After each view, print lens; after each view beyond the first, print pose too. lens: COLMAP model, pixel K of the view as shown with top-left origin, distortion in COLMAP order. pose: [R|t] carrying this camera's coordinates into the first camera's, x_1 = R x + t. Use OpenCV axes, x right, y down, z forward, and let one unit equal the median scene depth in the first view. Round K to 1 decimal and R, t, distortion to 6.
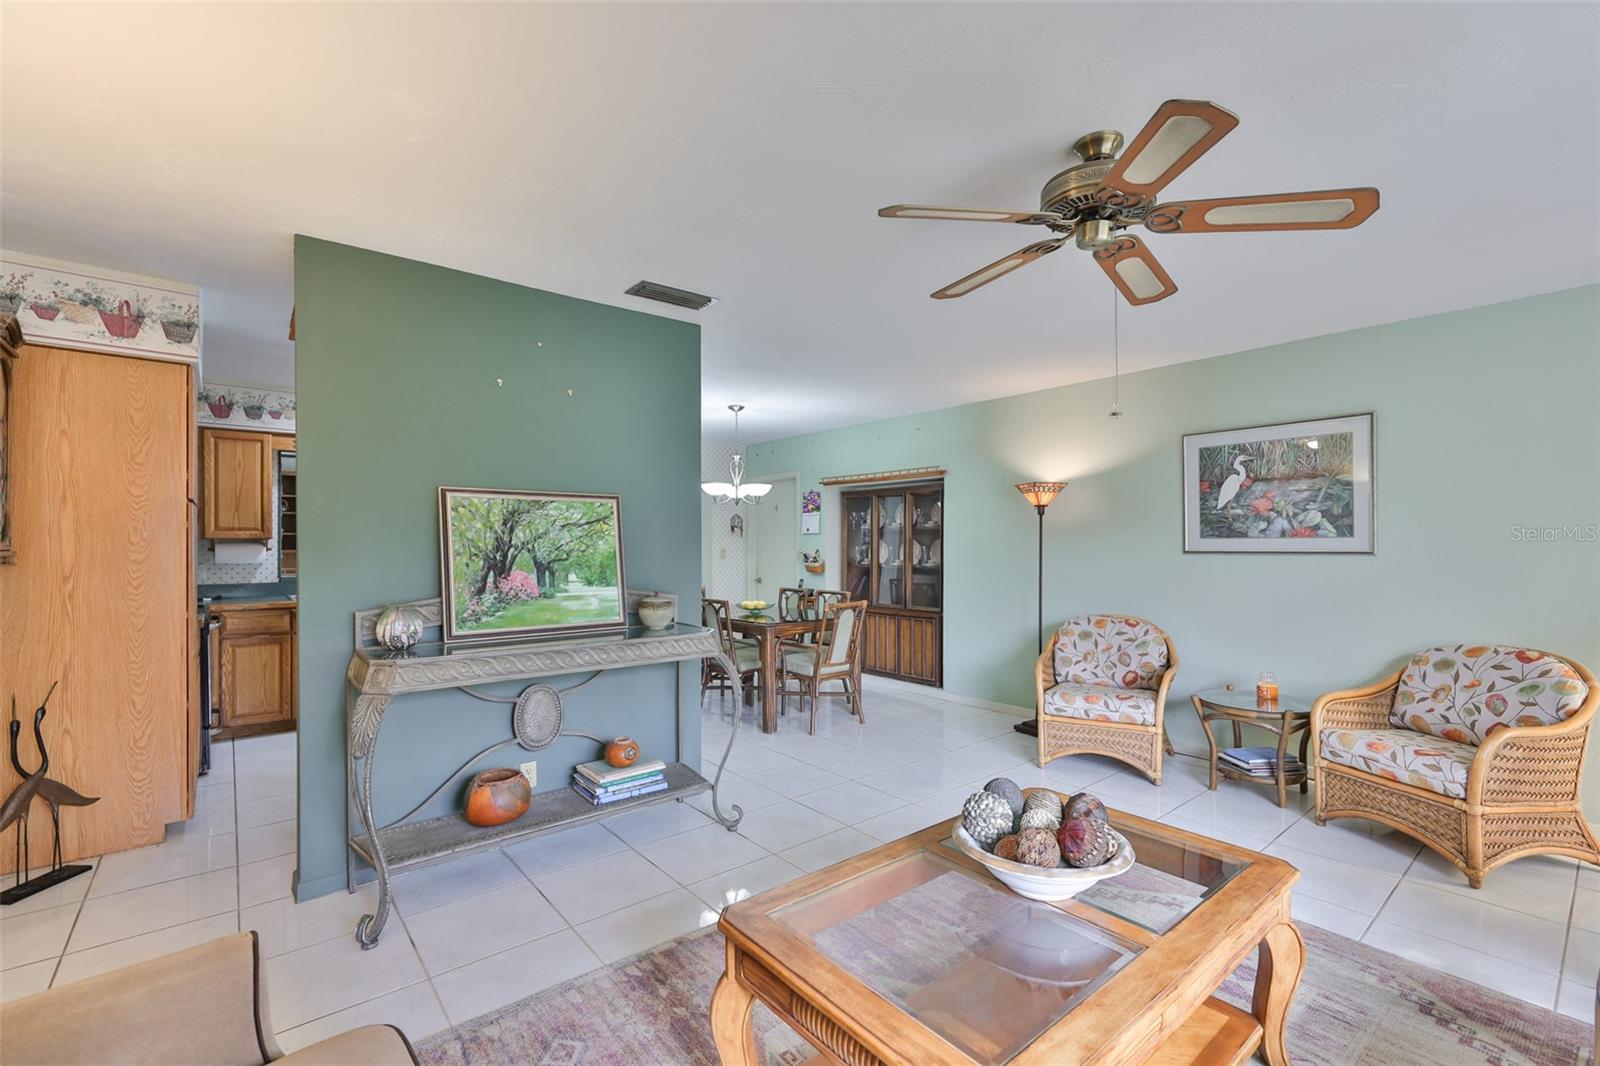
lens RADIAL K [[707.7, 0, 817.9], [0, 707.7, 542.1], [0, 0, 1]] dist [0.000509, -0.000035]
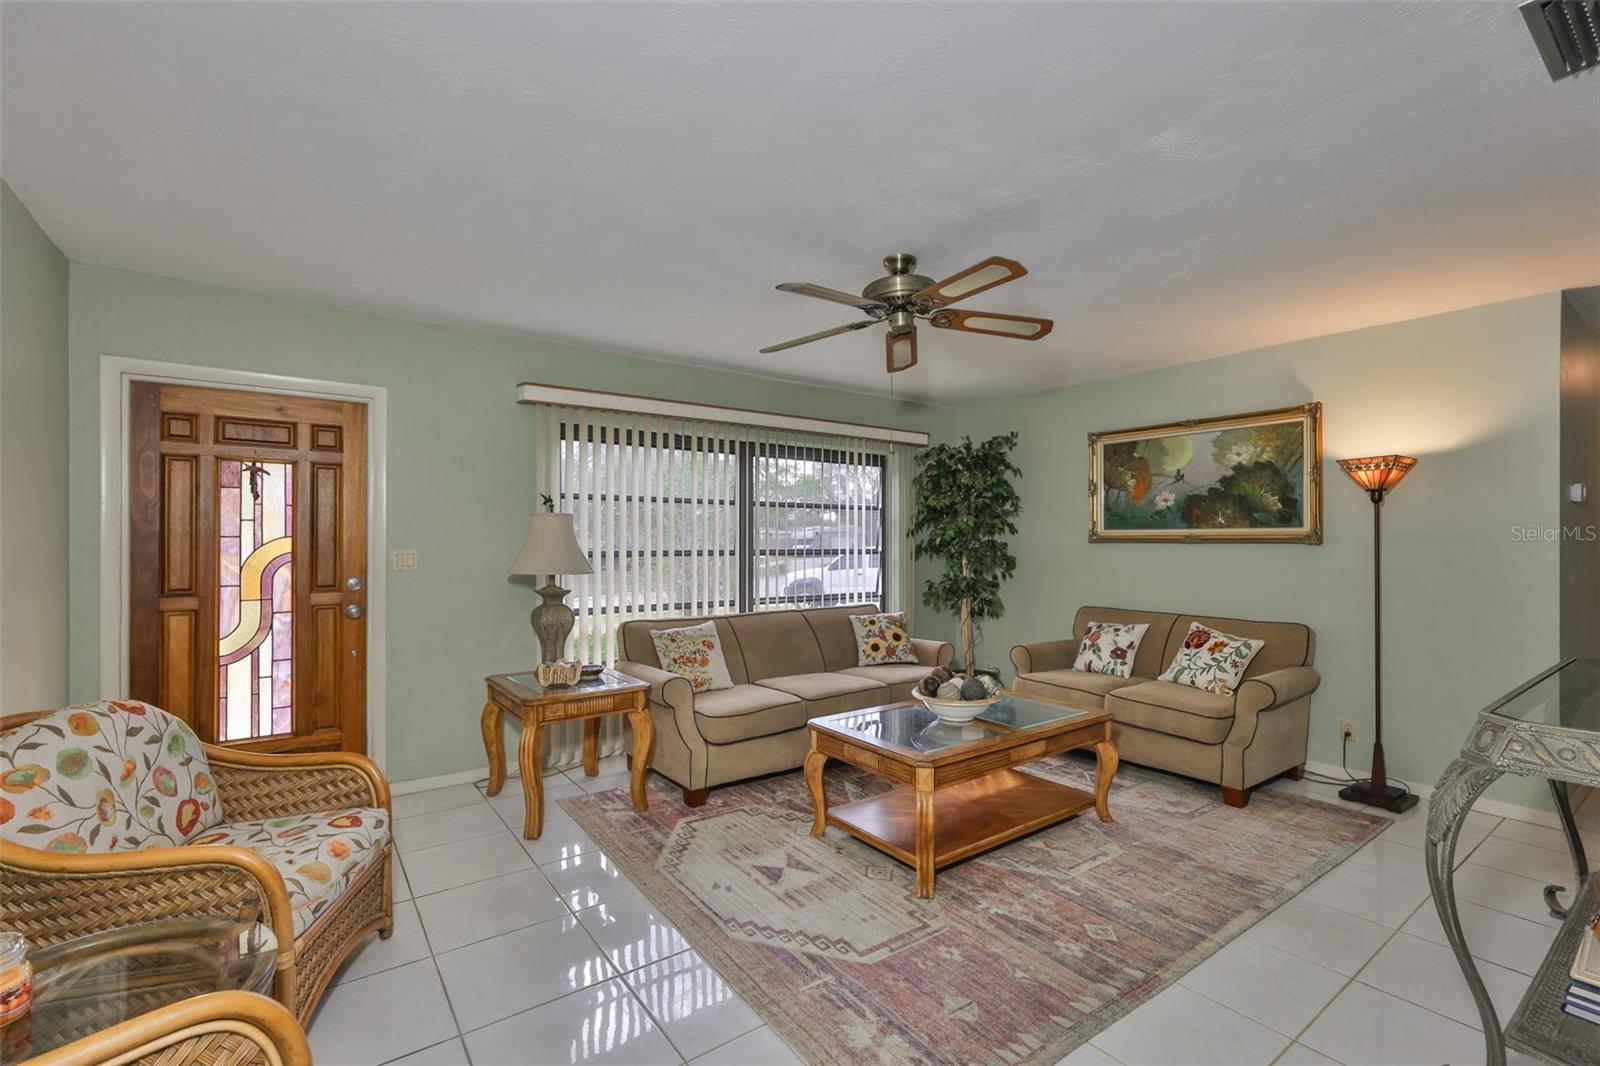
lens RADIAL K [[707.7, 0, 817.9], [0, 707.7, 542.1], [0, 0, 1]] dist [0.000509, -0.000035]
pose [[-0.998393, -0.002070, 0.056625, 0.237759], [-0.002164, 0.999996, -0.001595, 0.005078], [-0.056622, -0.001715, -0.998394, 1.208234]]
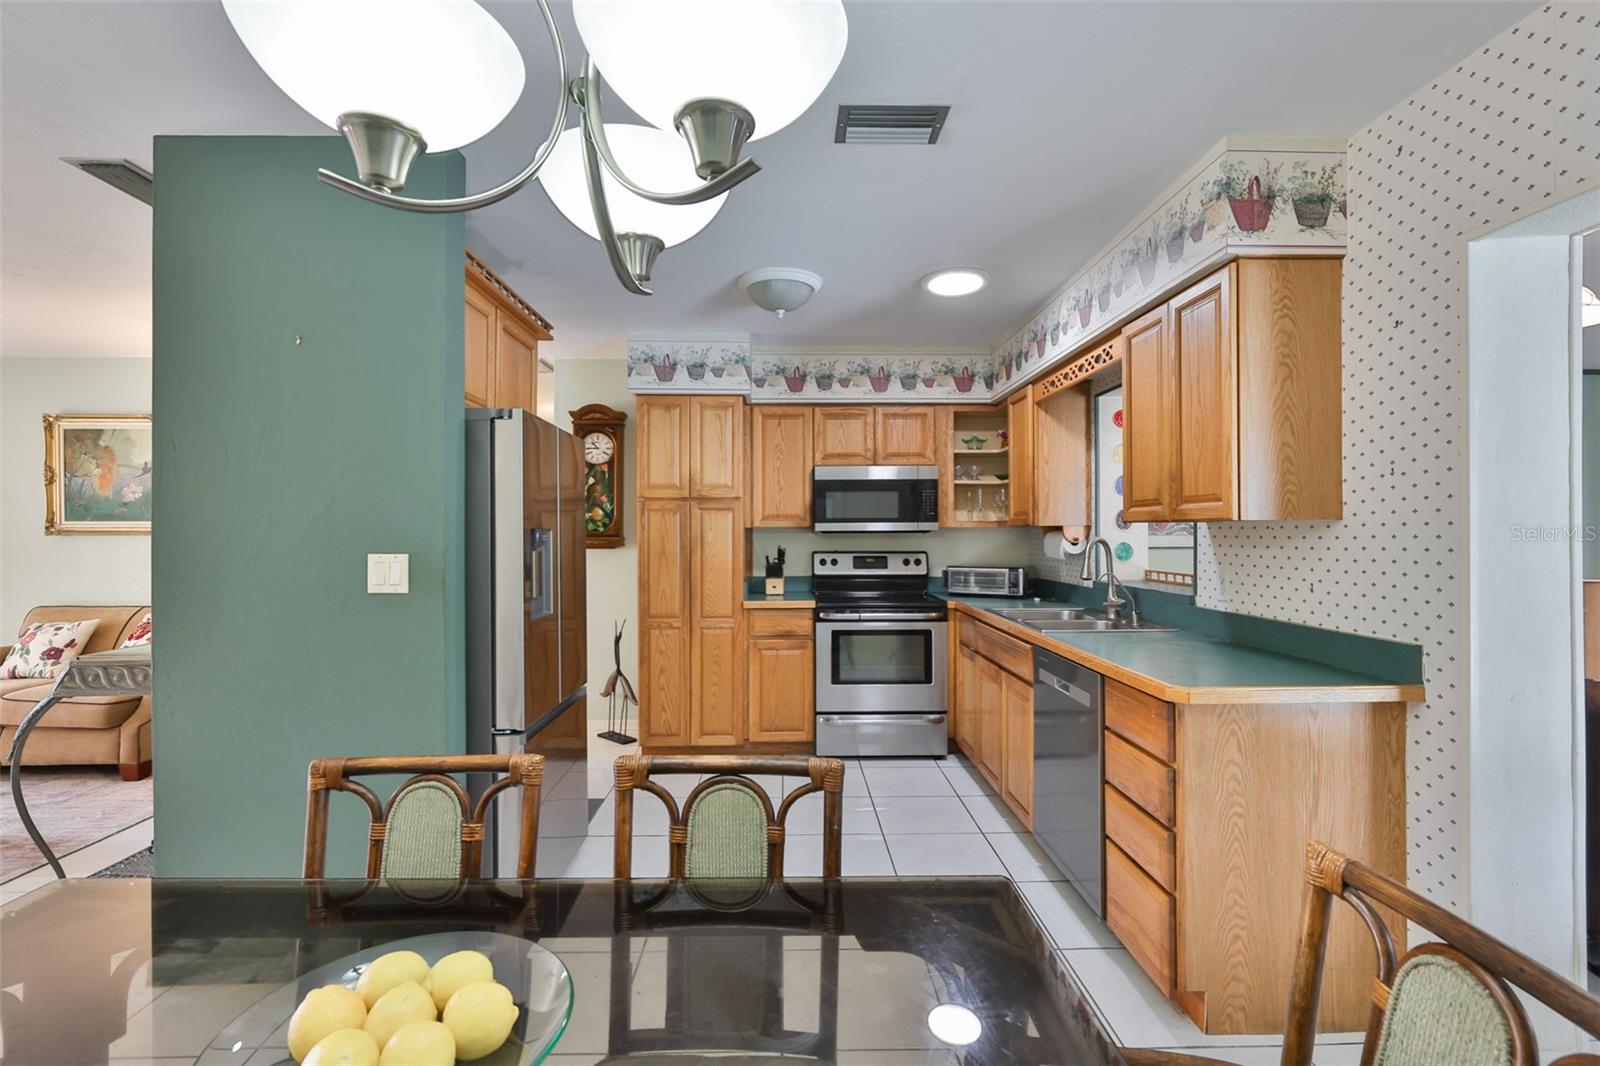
lens RADIAL K [[689.4, 0, 791.8], [0, 689.4, 529.1], [0, 0, 1]] dist [-0.001394, 0.000177]
pose [[-0.619125, -0.002946, -0.785287, -0.039960], [0.002795, 0.999978, -0.005956, 0.003123], [0.785287, -0.005882, -0.619103, 1.542319]]
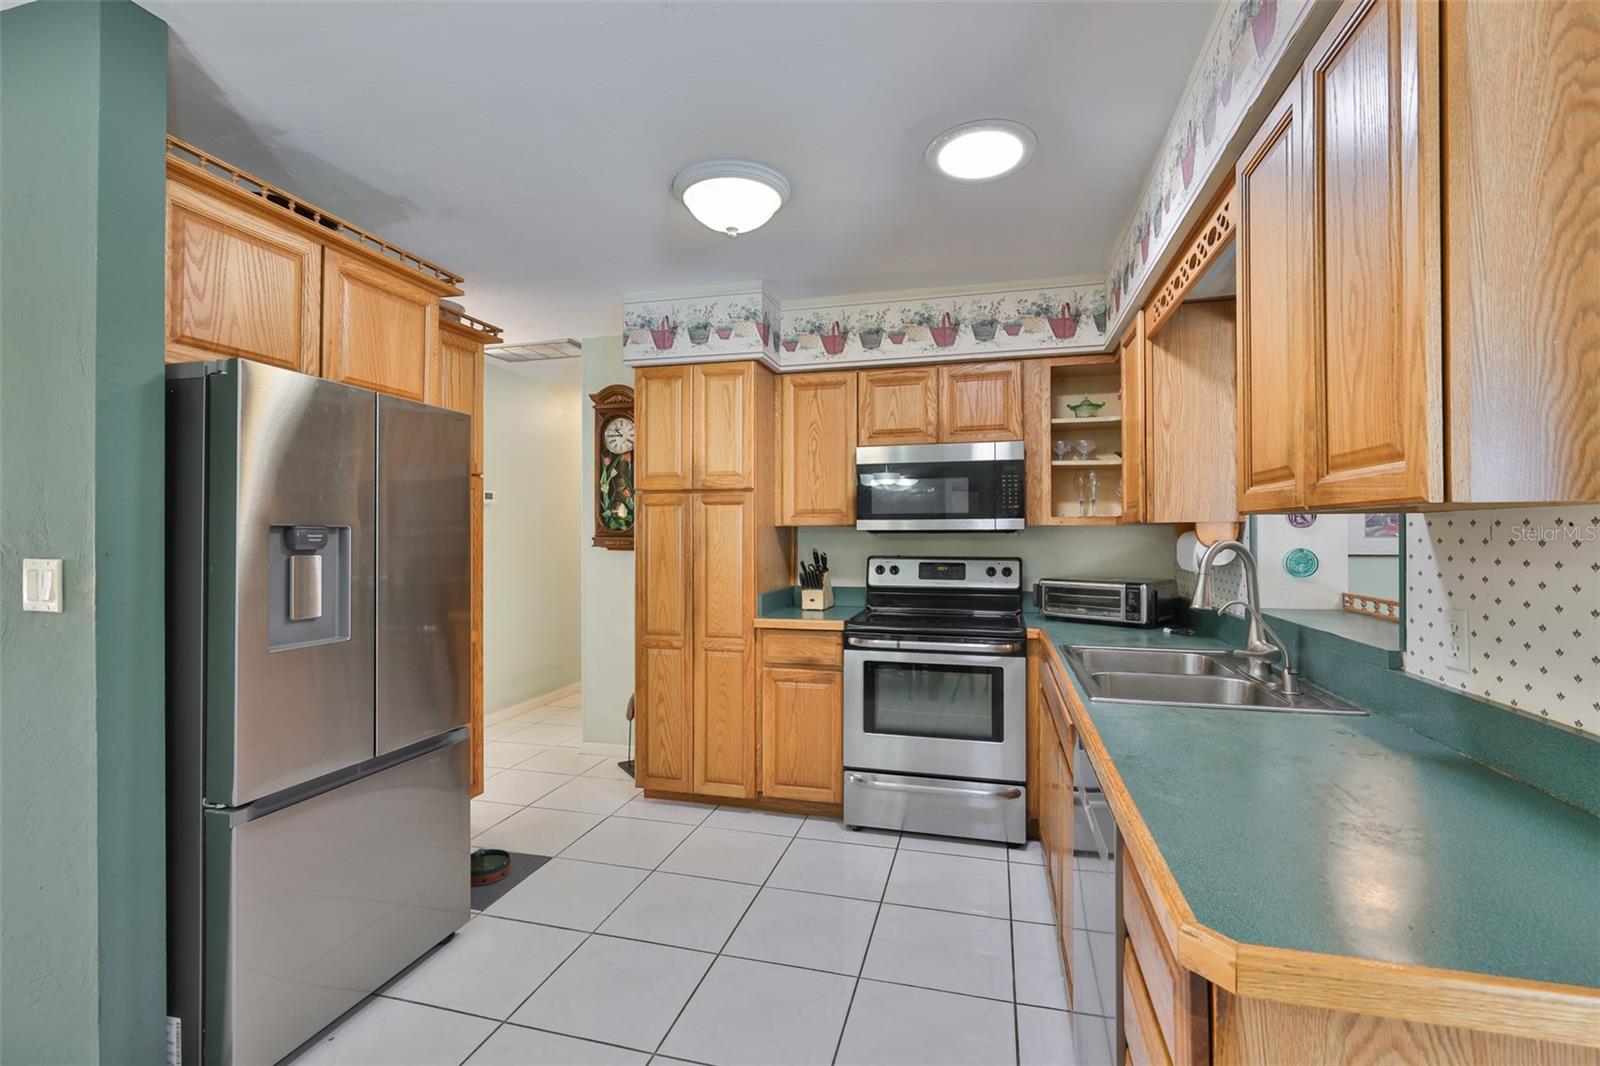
lens RADIAL K [[685.5, 0, 800.1], [0, 685.5, 526.6], [0, 0, 1]] dist [-0.001044, 0.000351]
pose [[-0.811549, -0.005428, -0.584259, -0.354103], [0.000622, 0.999948, -0.010155, 0.003751], [0.584284, -0.008605, -0.811504, 1.540701]]
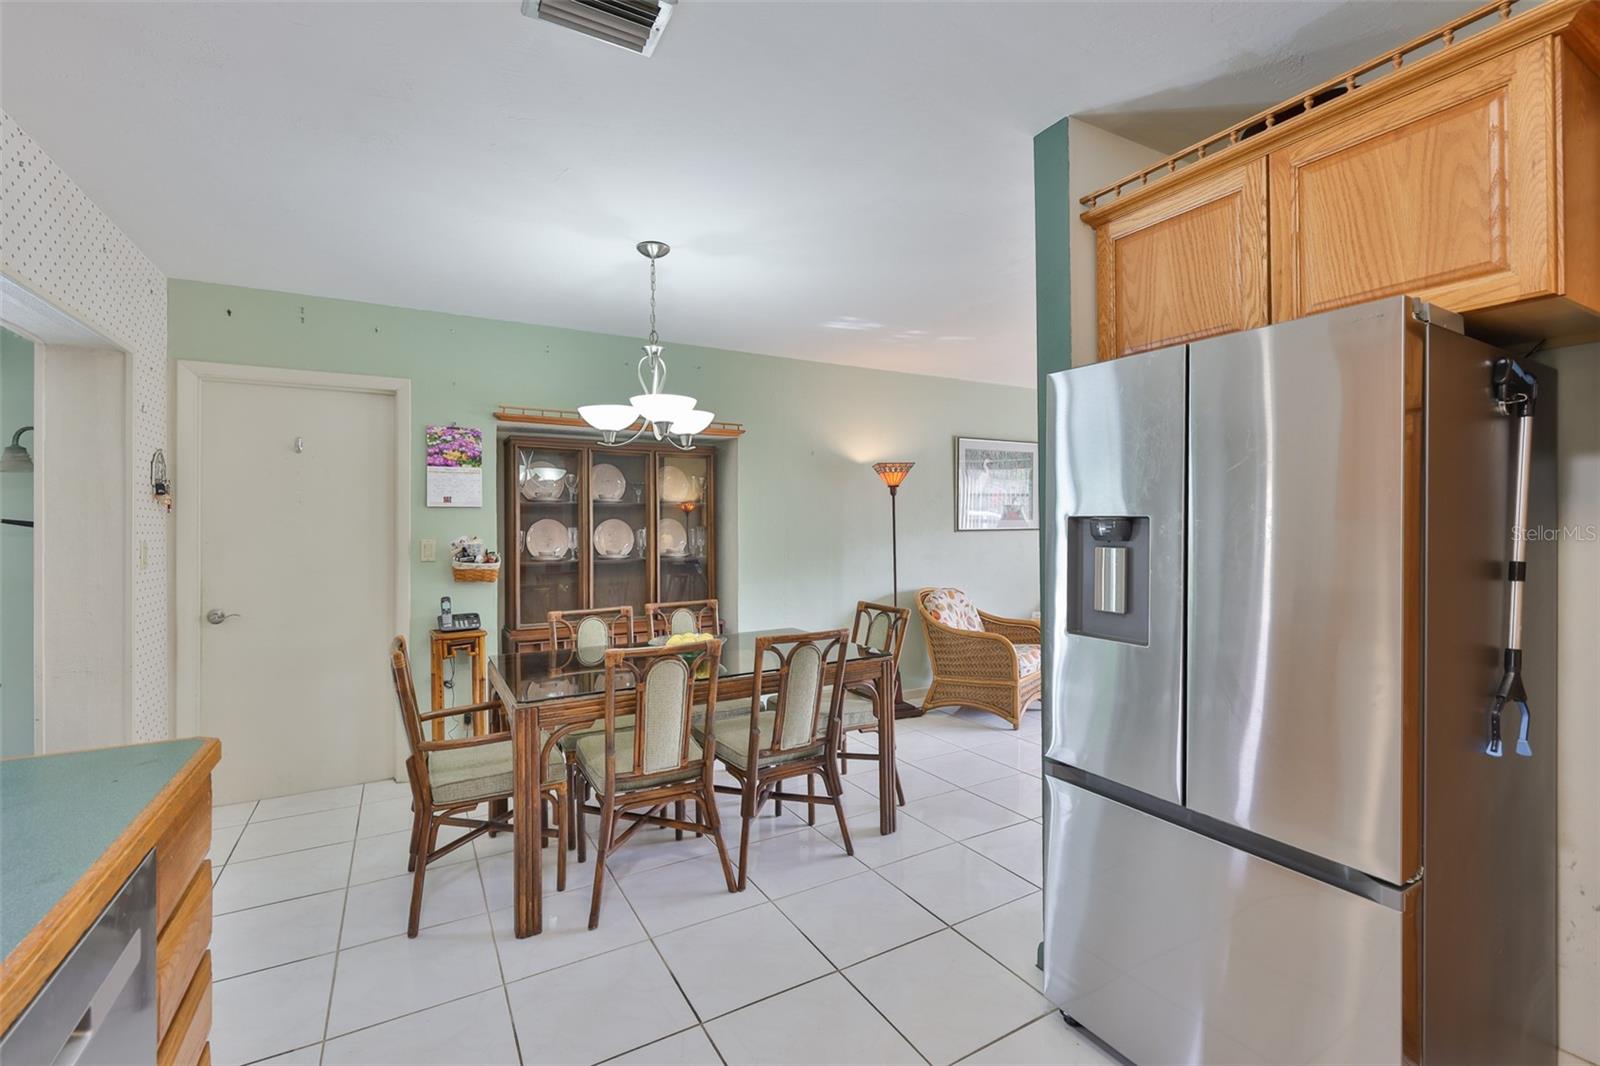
lens RADIAL K [[689.4, 0, 791.8], [0, 689.4, 529.1], [0, 0, 1]] dist [-0.001394, 0.000177]
pose [[0.185788, -0.006244, 0.982570, -0.785690], [0.004694, 0.999974, 0.005467, 0.003736], [-0.982579, 0.003597, 0.185813, 1.140847]]
